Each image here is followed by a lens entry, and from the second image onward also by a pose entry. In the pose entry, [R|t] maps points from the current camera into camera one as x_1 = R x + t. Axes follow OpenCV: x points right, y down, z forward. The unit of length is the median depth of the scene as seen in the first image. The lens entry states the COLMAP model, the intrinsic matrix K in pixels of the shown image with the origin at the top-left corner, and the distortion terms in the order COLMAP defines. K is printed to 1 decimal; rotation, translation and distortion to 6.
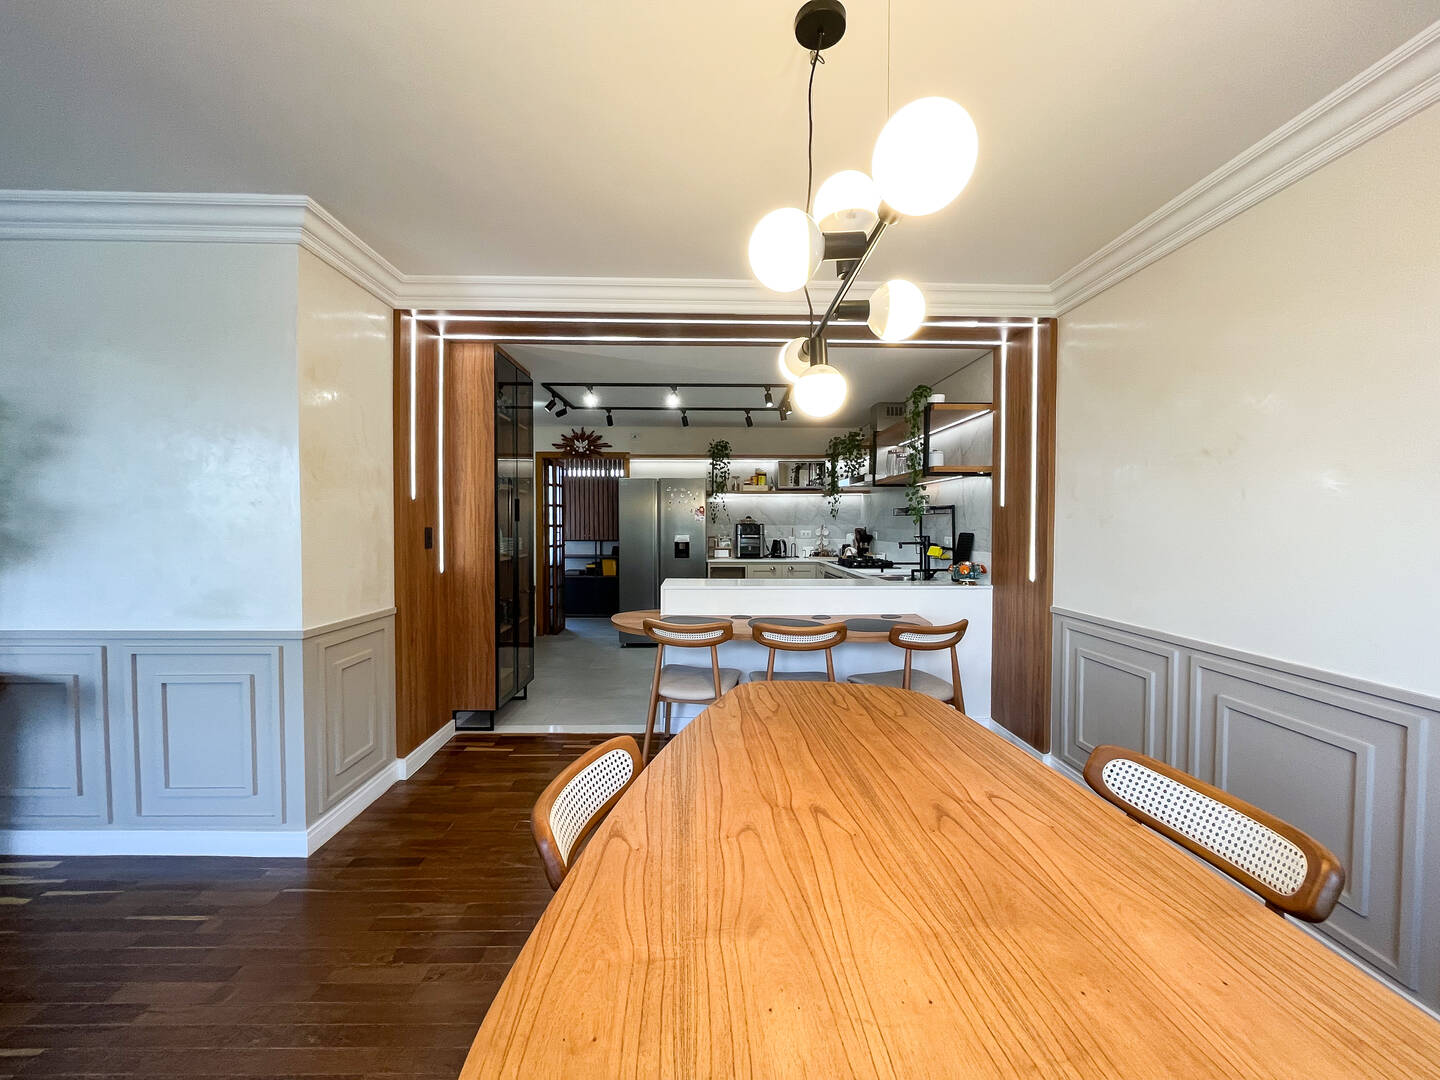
lens RADIAL K [[580.1, 0, 716.9], [0, 580.1, 533.4], [0, 0, 1]] dist [-0.006907, 0.001340]
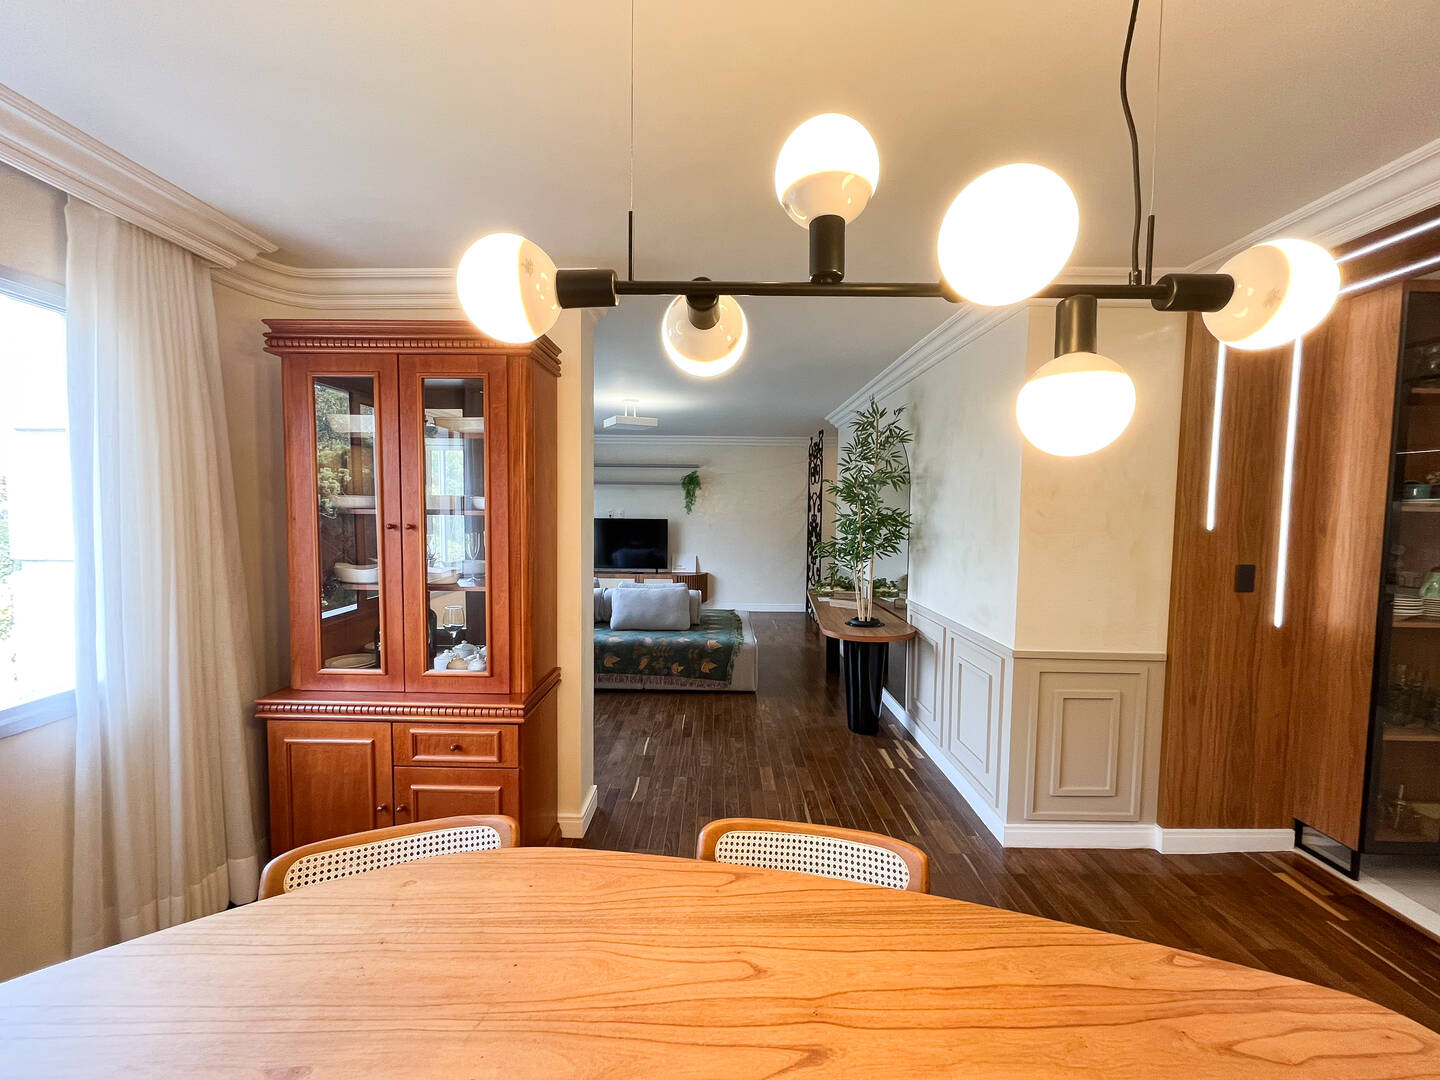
lens RADIAL K [[580.1, 0, 714.1], [0, 580.1, 533.6], [0, 0, 1]] dist [-0.006907, 0.001340]
pose [[-0.029335, 0.040141, -0.998763, 0.359752], [-0.031147, 0.998671, 0.041052, -0.075113], [0.999084, 0.032313, -0.028046, 0.370956]]
